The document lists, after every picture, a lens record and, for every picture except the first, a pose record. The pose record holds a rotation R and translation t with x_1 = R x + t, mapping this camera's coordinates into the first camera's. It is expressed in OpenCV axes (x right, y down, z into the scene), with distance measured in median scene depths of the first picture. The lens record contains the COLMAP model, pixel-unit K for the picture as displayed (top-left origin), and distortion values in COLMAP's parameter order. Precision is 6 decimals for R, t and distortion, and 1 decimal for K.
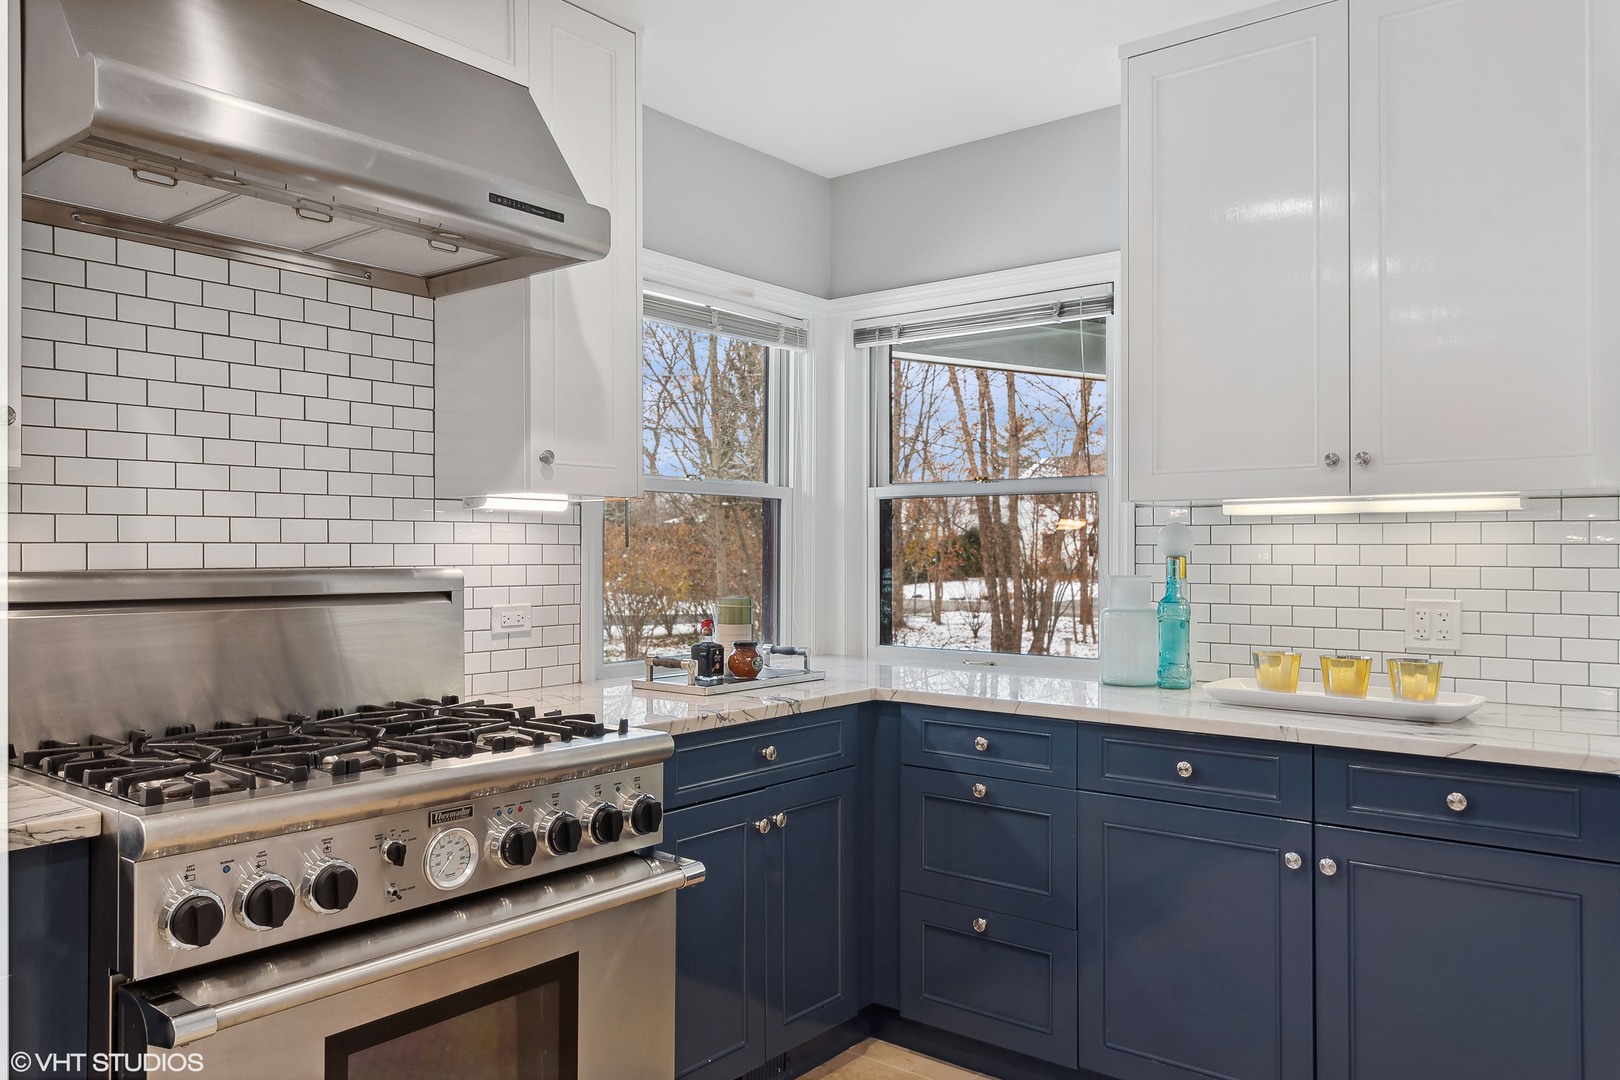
lens RADIAL K [[1185.1, 0, 810.0], [0, 1185.1, 540.0], [0, 0, 1]] dist [0.039651, 0.002606]
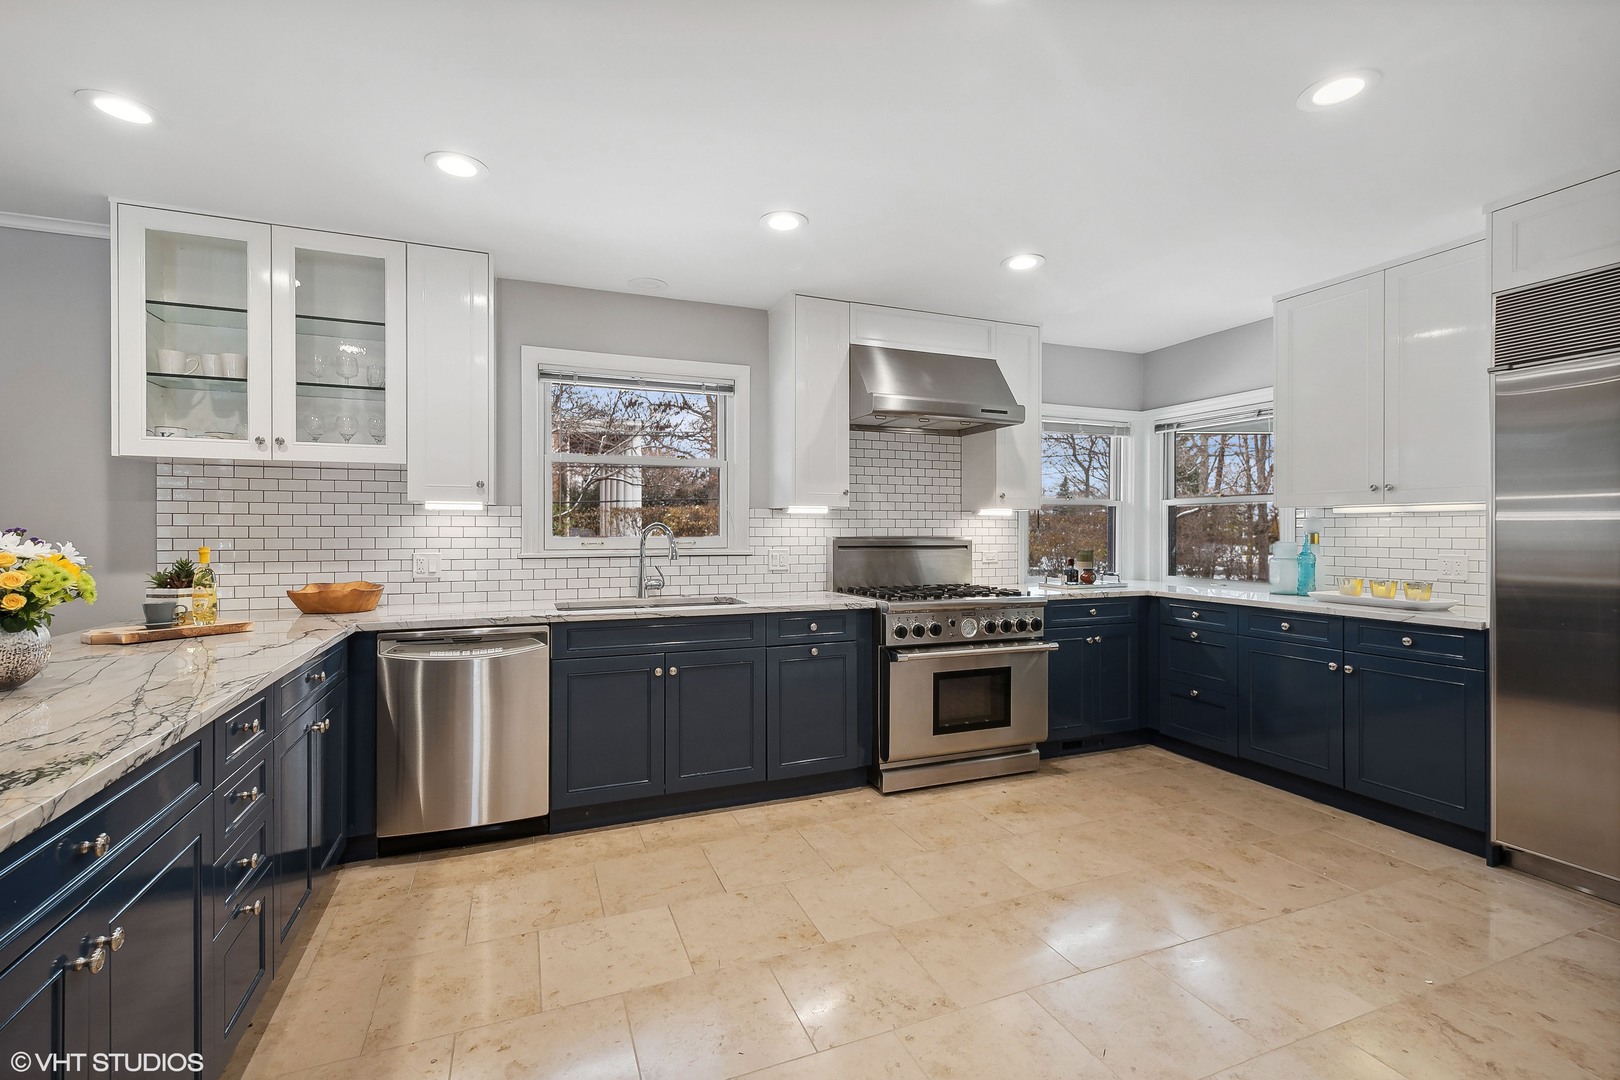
lens RADIAL K [[715.8, 0, 806.4], [0, 715.8, 532.2], [0, 0, 1]] dist [0.011759, -0.000126]
pose [[0.873771, 0.001121, -0.486336, 0.170981], [0.004565, 0.999934, 0.010508, -0.005820], [0.486315, -0.011401, 0.873709, -0.603272]]
